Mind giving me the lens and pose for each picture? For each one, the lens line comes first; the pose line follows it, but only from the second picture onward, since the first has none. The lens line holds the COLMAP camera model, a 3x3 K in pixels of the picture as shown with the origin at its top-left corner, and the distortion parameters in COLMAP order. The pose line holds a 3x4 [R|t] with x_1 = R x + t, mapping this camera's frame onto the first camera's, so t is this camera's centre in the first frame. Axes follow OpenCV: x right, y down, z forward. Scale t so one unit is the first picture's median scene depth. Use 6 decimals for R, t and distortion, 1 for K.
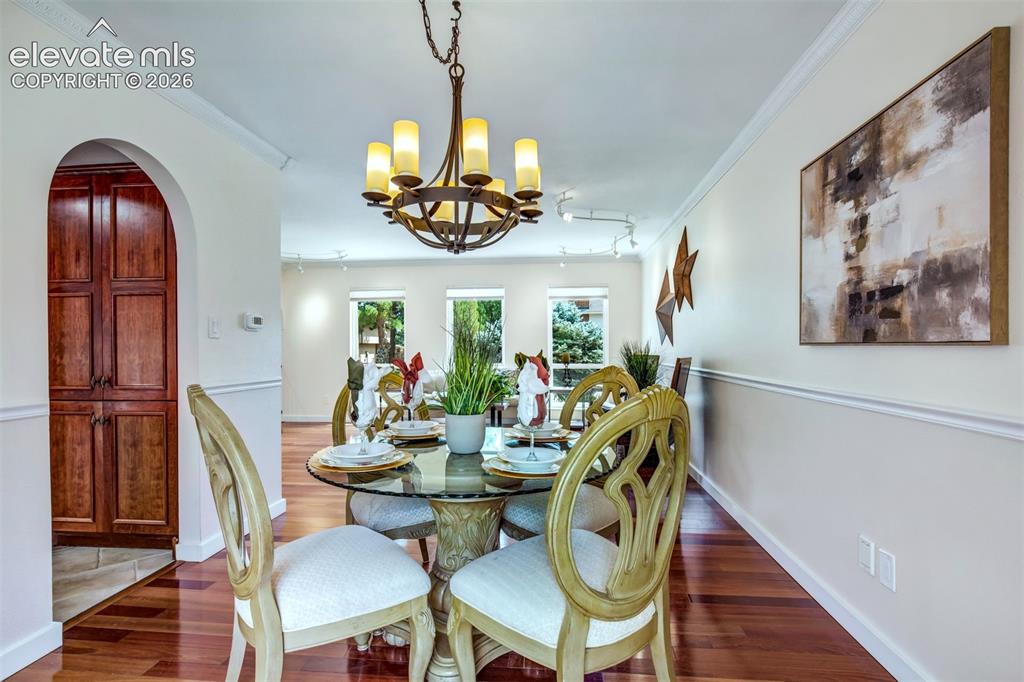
lens RADIAL K [[491.9, 0, 509.9], [0, 491.9, 348.6], [0, 0, 1]] dist [0.002246, 0.000157]
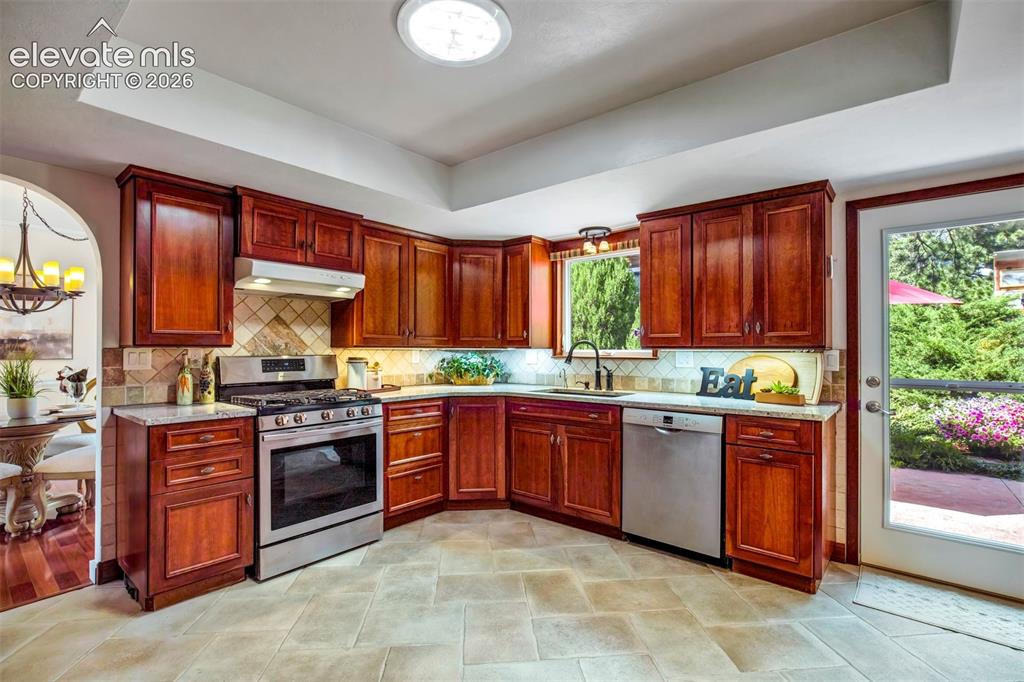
lens RADIAL K [[471.7, 0, 511.9], [0, 471.7, 346.8], [0, 0, 1]] dist [-0.012760, 0.002599]
pose [[-0.832880, 0.009954, 0.553363, -2.782610], [0.007606, 0.999950, -0.006539, -0.041952], [-0.553401, -0.001238, -0.832914, 1.532312]]
